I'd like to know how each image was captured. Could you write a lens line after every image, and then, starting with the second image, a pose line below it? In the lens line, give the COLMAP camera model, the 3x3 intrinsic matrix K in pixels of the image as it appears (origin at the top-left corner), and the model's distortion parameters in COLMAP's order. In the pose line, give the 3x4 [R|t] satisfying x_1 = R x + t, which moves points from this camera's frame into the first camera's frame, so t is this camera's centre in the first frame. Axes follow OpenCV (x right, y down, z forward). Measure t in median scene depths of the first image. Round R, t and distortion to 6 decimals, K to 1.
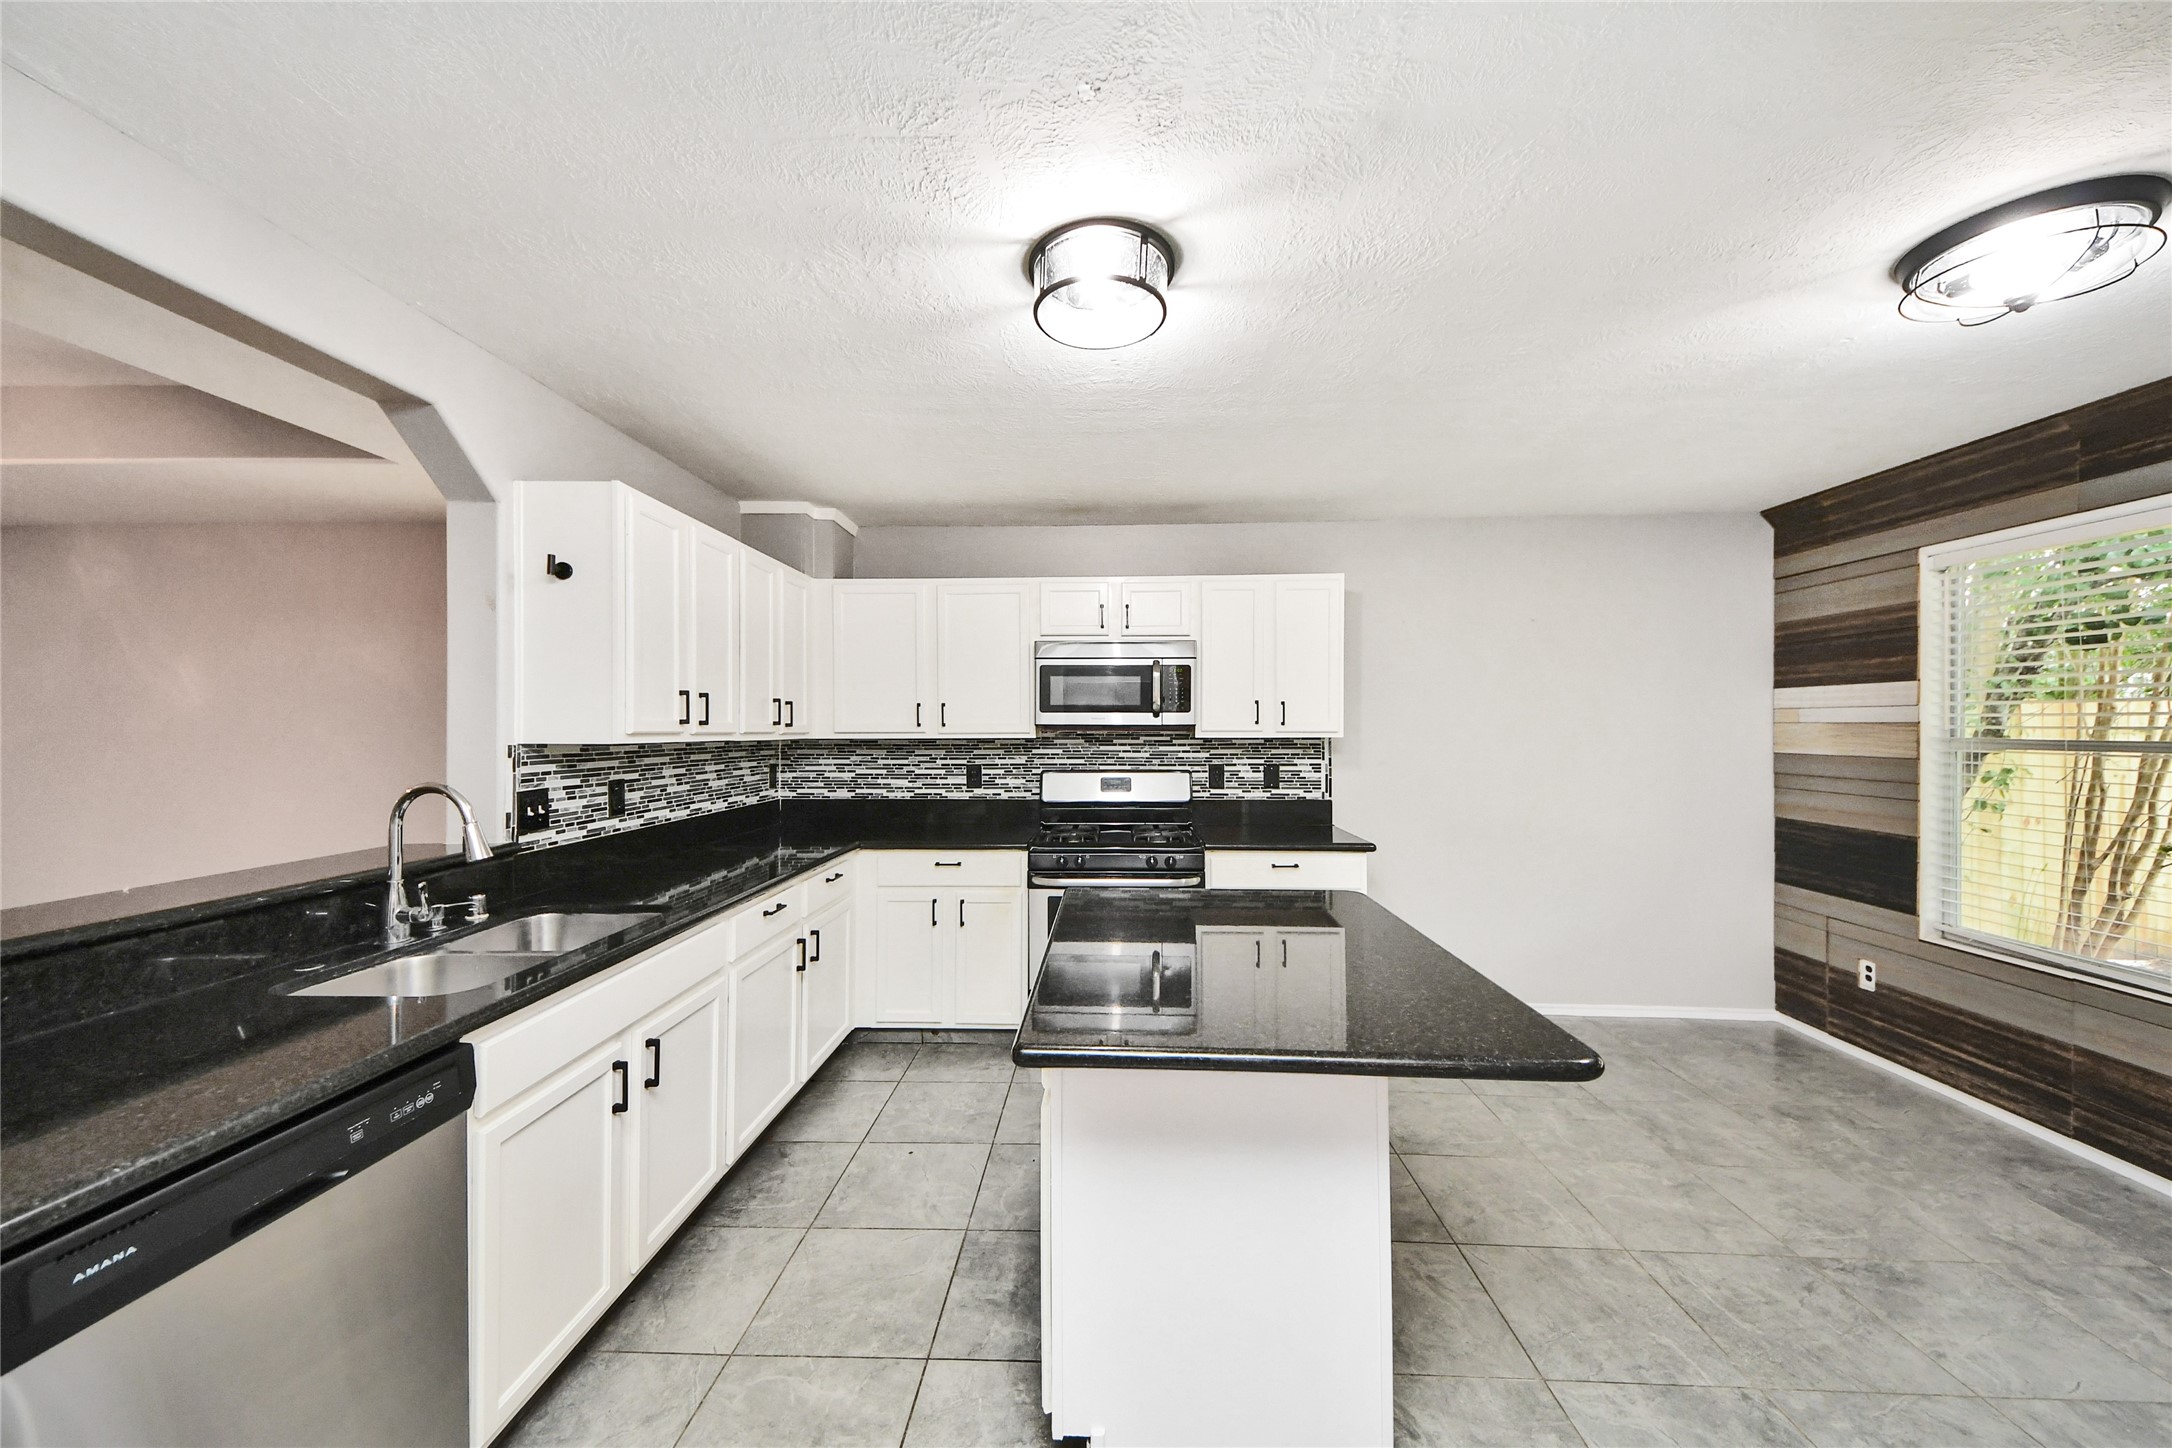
lens RADIAL K [[790.6, 0, 1082.8], [0, 790.6, 733.3], [0, 0, 1]] dist [0.073000, -0.027177]
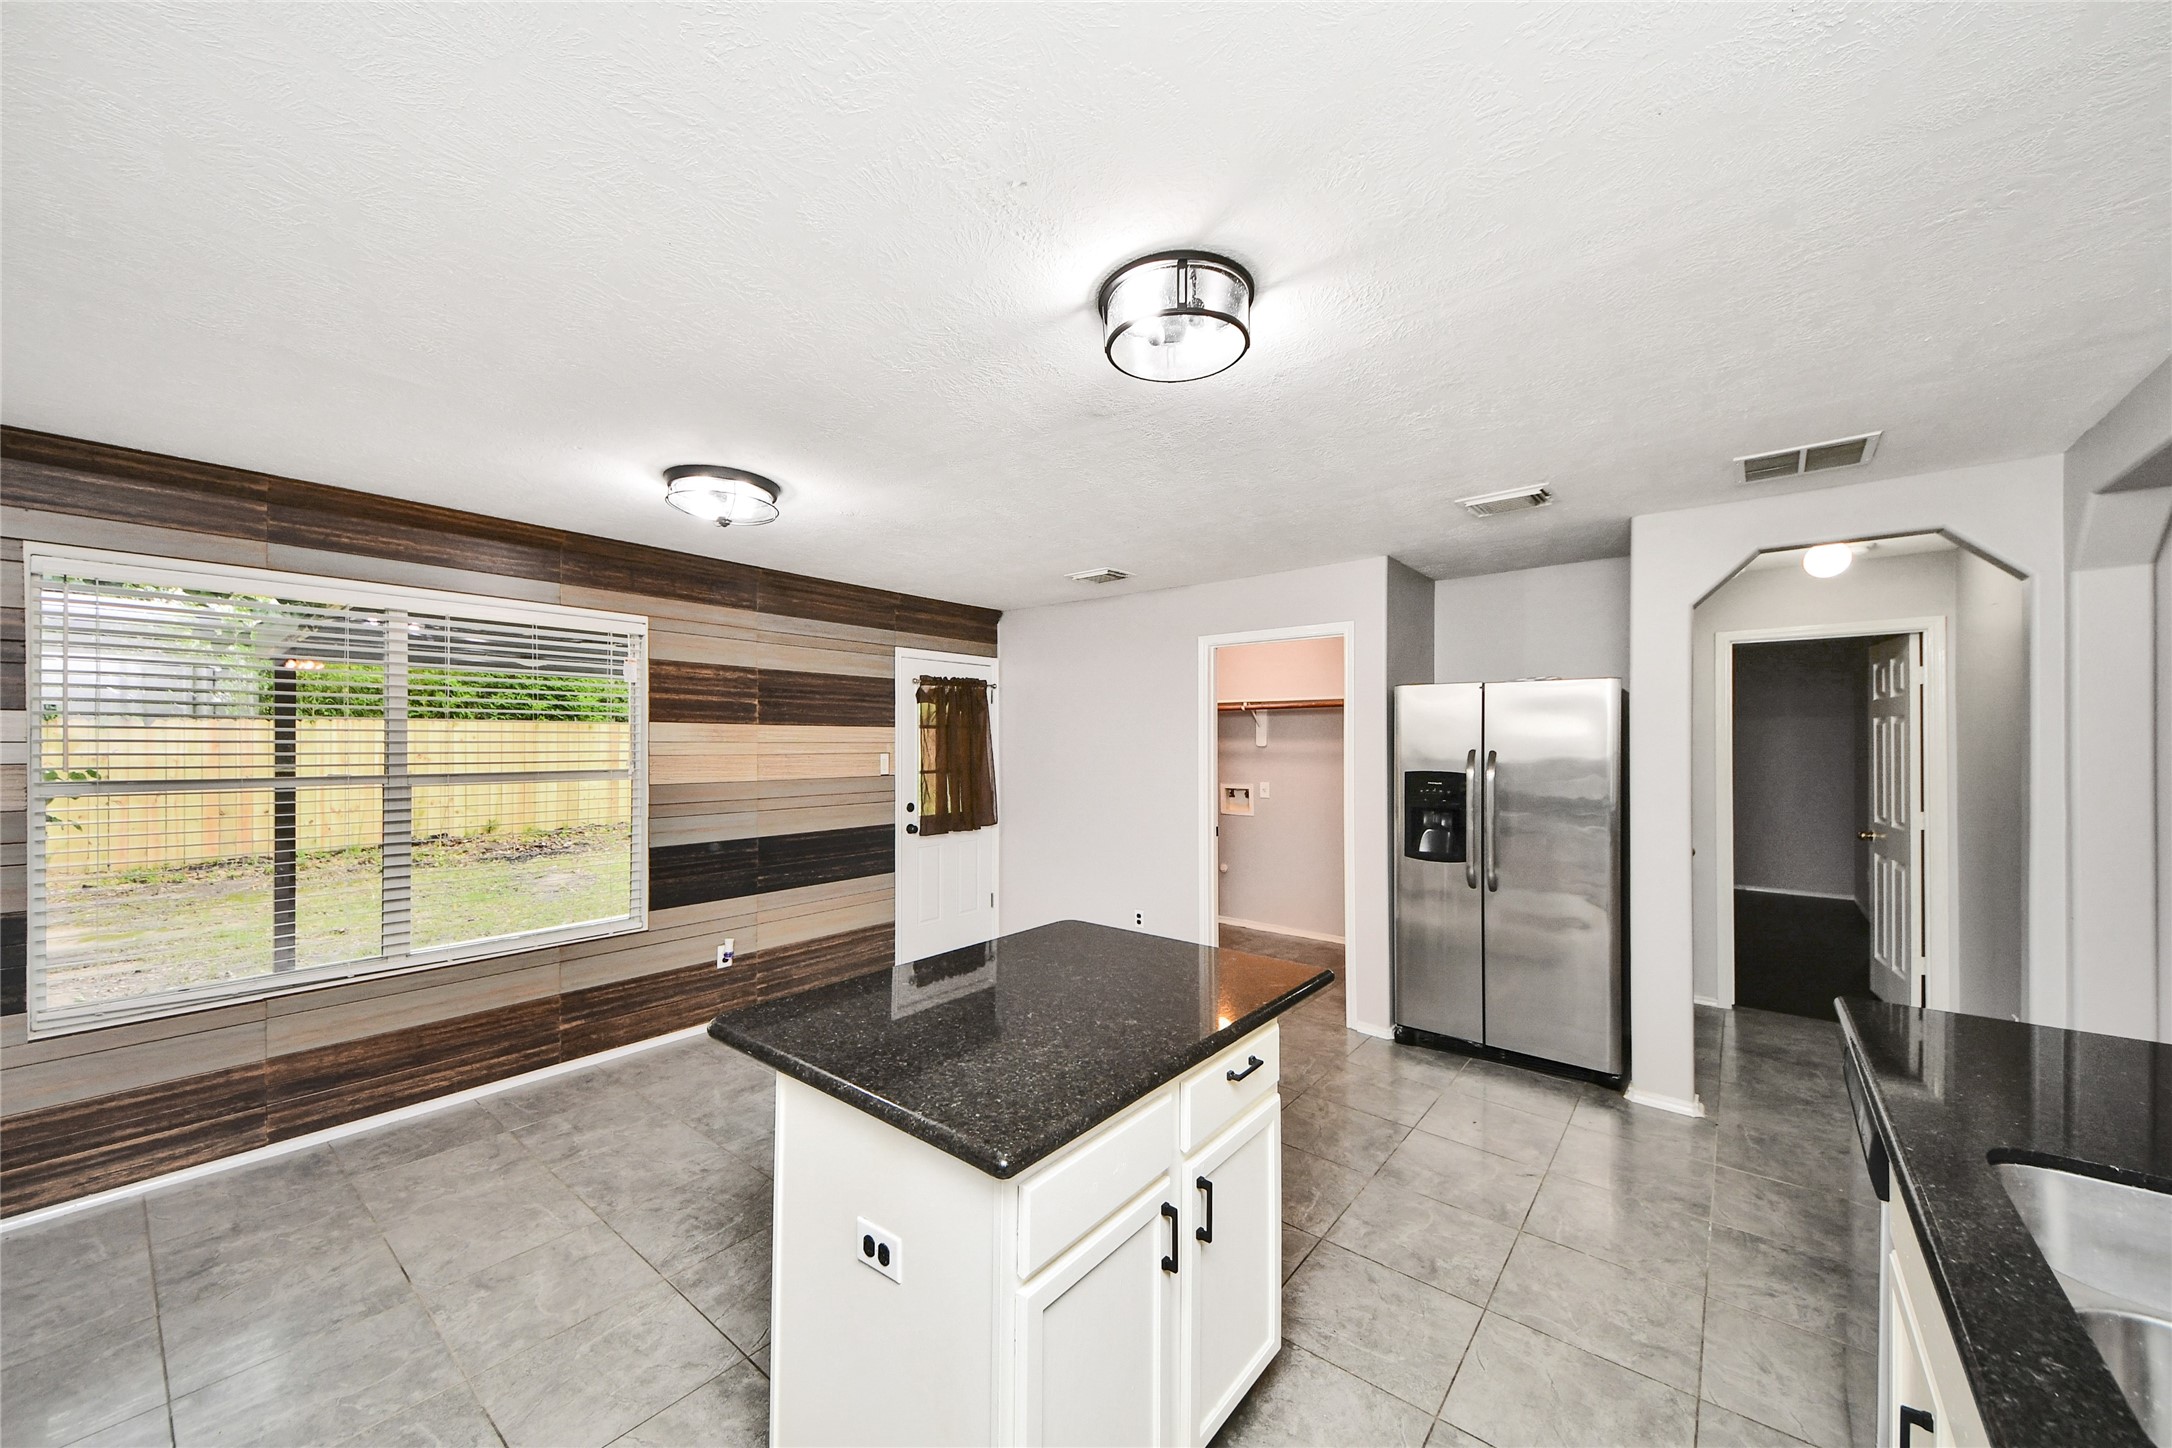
lens RADIAL K [[779.8, 0, 1092.4], [0, 779.8, 738.1], [0, 0, 1]] dist [0.044589, -0.013964]
pose [[-0.804595, 0.000480, 0.593824, -0.219080], [0.003588, 0.999985, 0.004054, -0.032404], [-0.593814, 0.005392, -0.804585, 0.877397]]
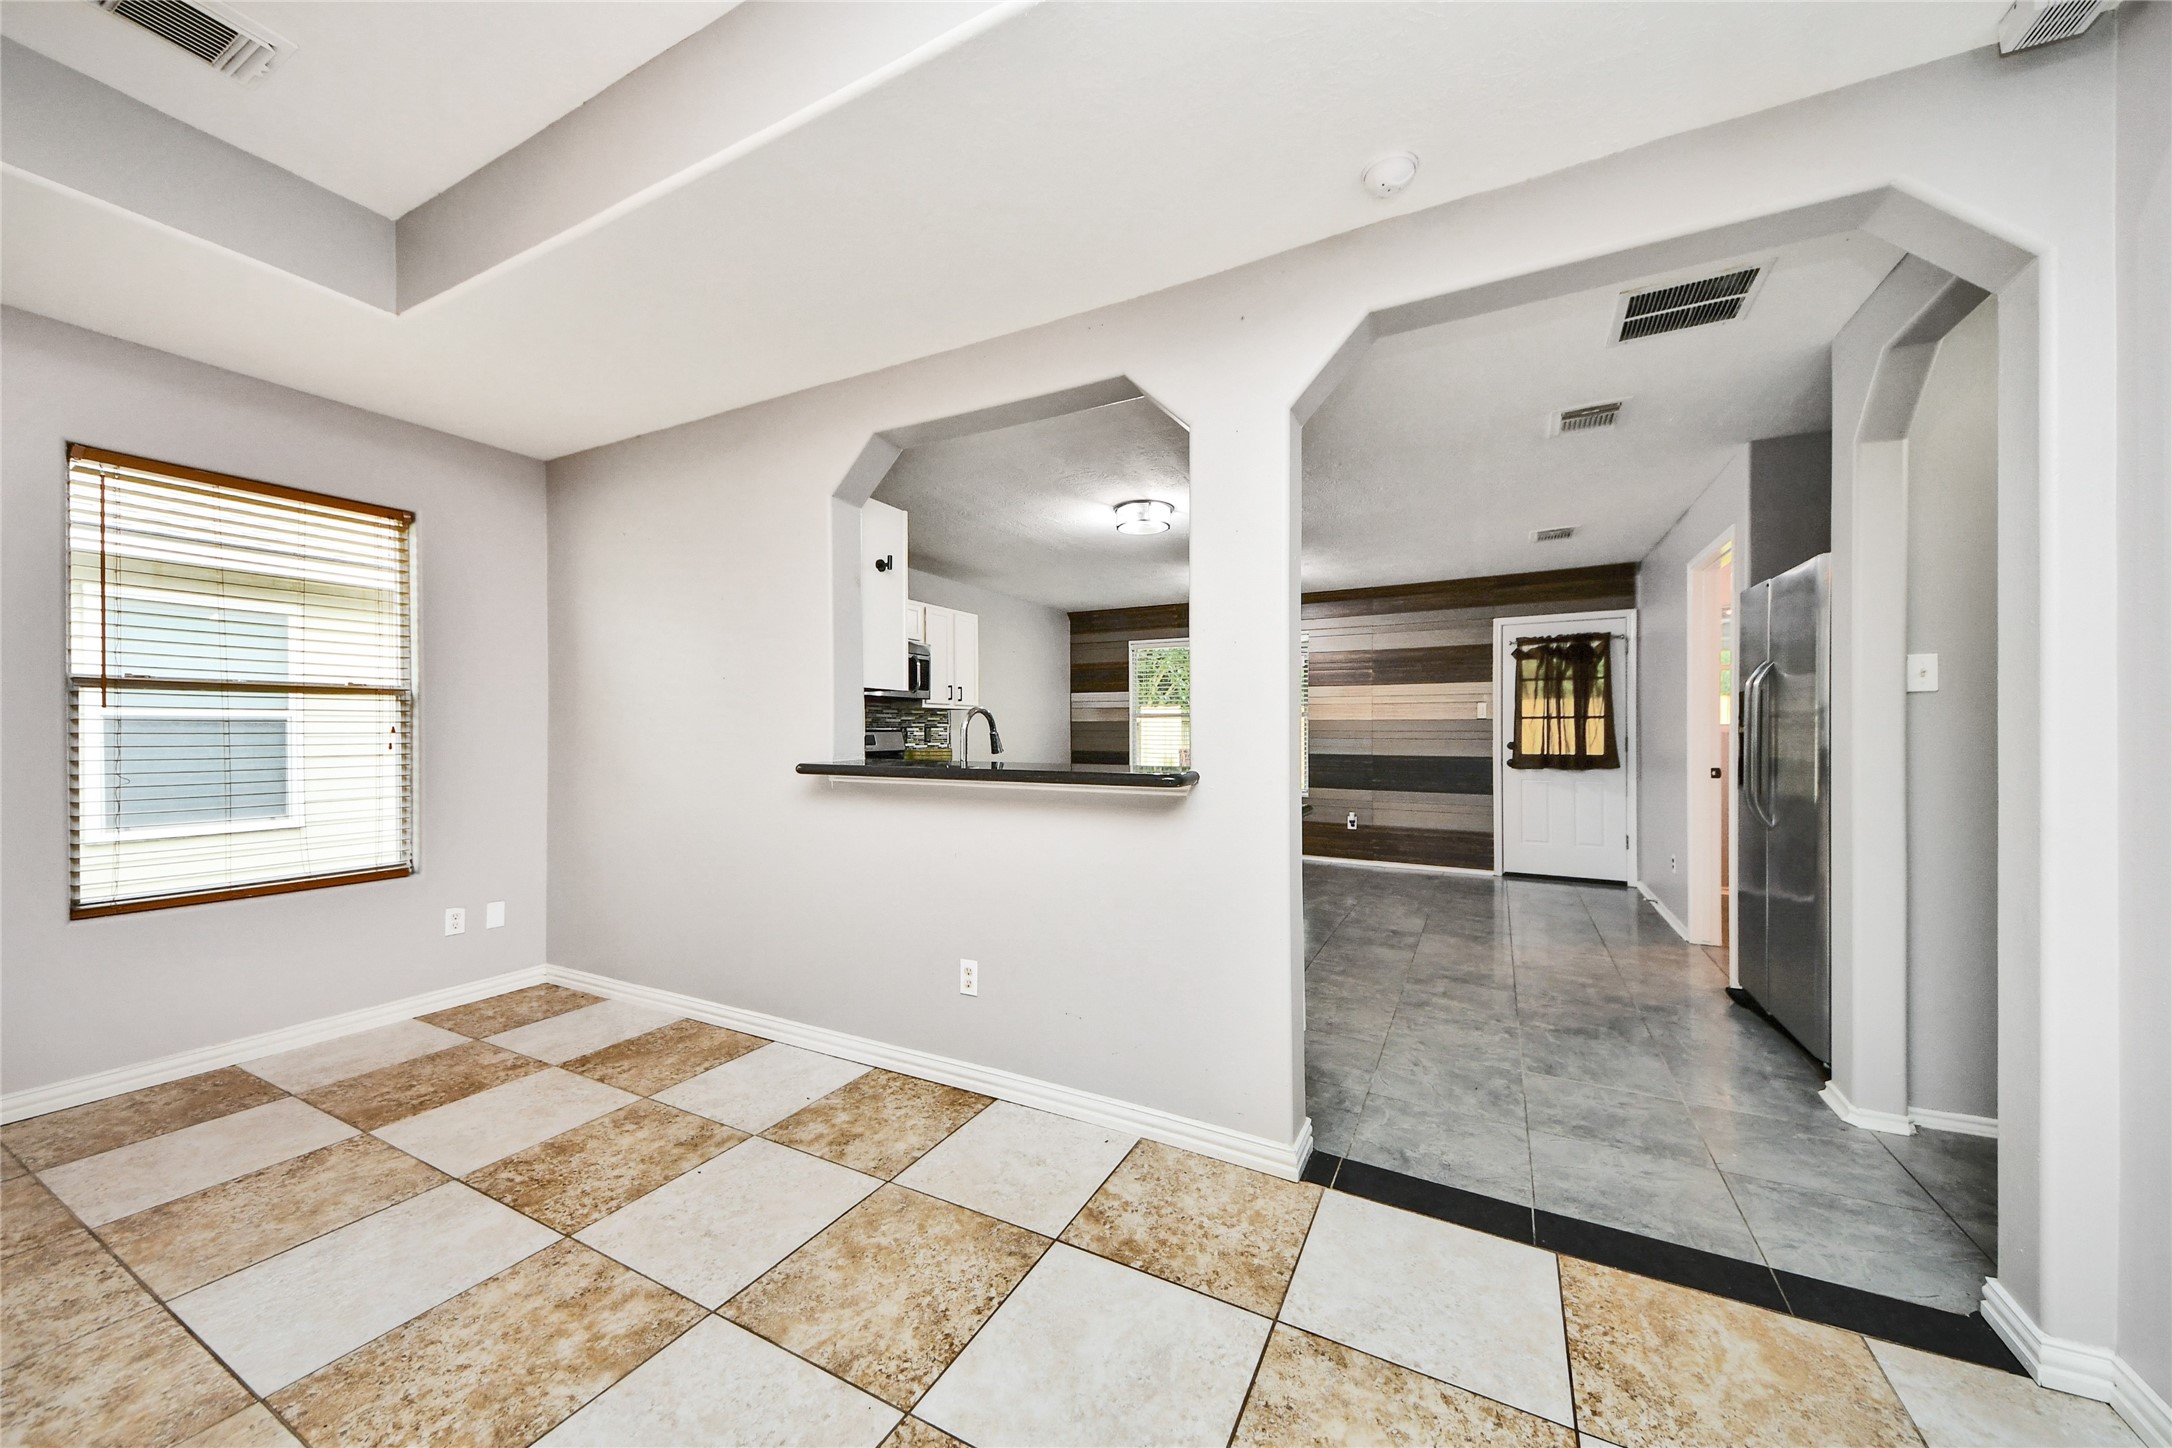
lens RADIAL K [[759.4, 0, 1093.5], [0, 759.4, 728.6], [0, 0, 1]] dist [0.055123, -0.000063]
pose [[0.426579, -0.000316, 0.904450, -1.056142], [0.009395, 0.999948, -0.004082, 0.055209], [-0.904402, 0.010239, 0.426559, 0.065199]]
